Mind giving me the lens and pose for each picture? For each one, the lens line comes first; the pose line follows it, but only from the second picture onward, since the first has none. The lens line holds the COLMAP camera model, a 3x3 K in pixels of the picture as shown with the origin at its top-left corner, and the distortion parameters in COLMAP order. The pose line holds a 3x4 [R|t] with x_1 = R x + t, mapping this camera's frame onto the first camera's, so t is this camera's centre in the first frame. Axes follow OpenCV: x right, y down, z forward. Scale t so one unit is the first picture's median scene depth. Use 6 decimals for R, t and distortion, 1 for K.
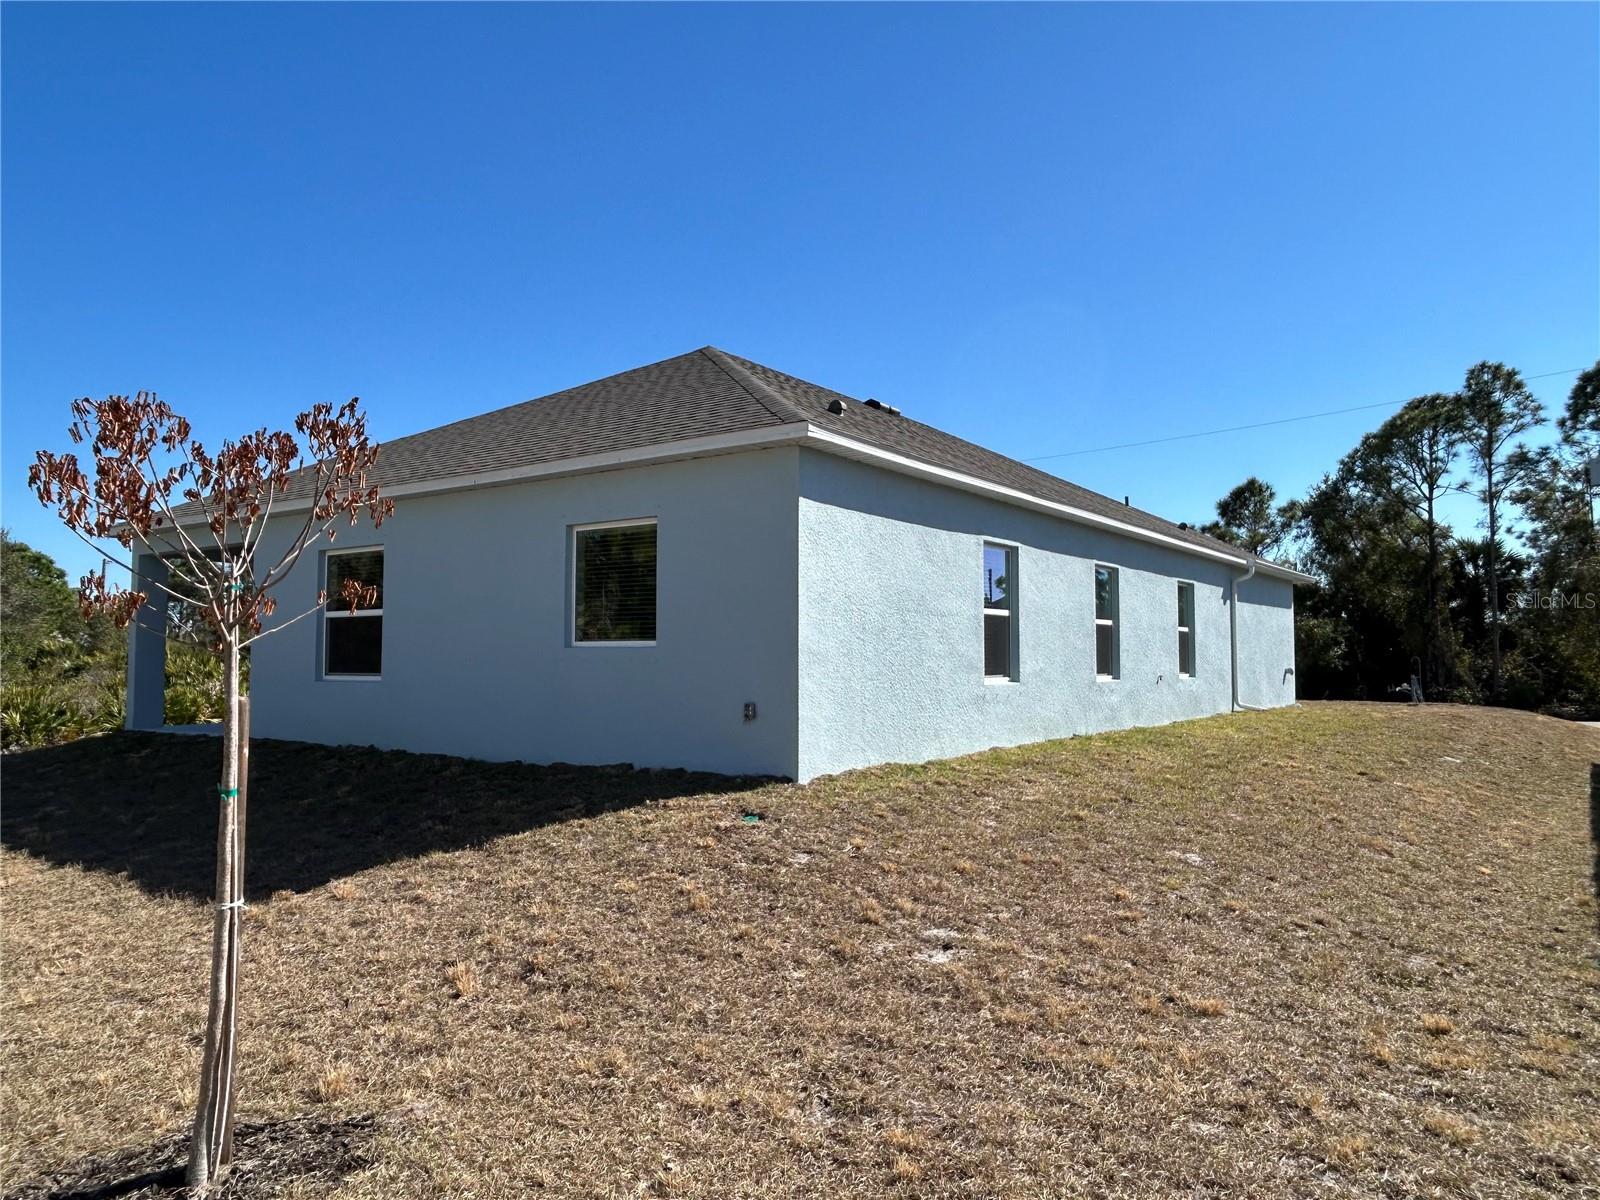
lens RADIAL K [[1121.3, 0, 788.6], [0, 1121.3, 603.0], [0, 0, 1]] dist [0.034070, -0.004106]
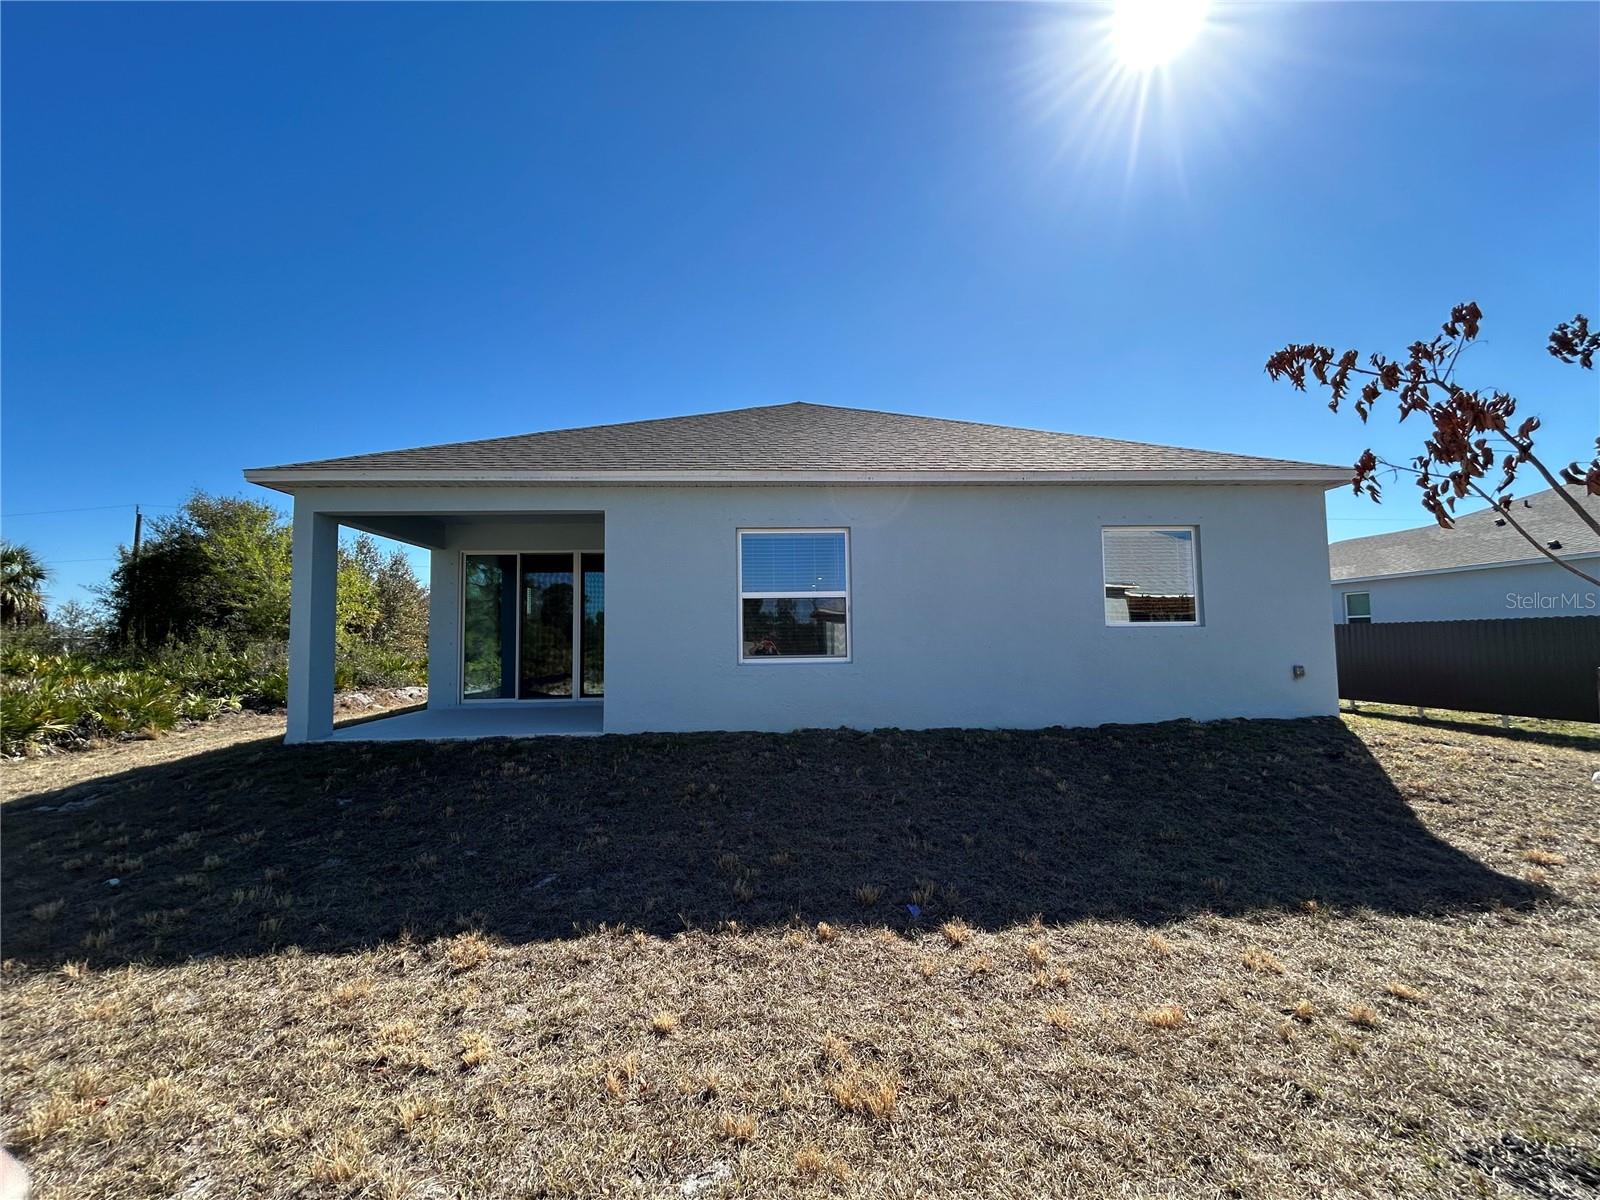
lens RADIAL K [[632.1, 0, 800.8], [0, 632.1, 594.5], [0, 0, 1]] dist [0.011939, 0.000286]
pose [[0.764203, 0.032692, 0.644147, -0.745541], [-0.019308, 0.999427, -0.027817, 0.025649], [-0.644687, 0.008820, 0.764396, 0.581235]]
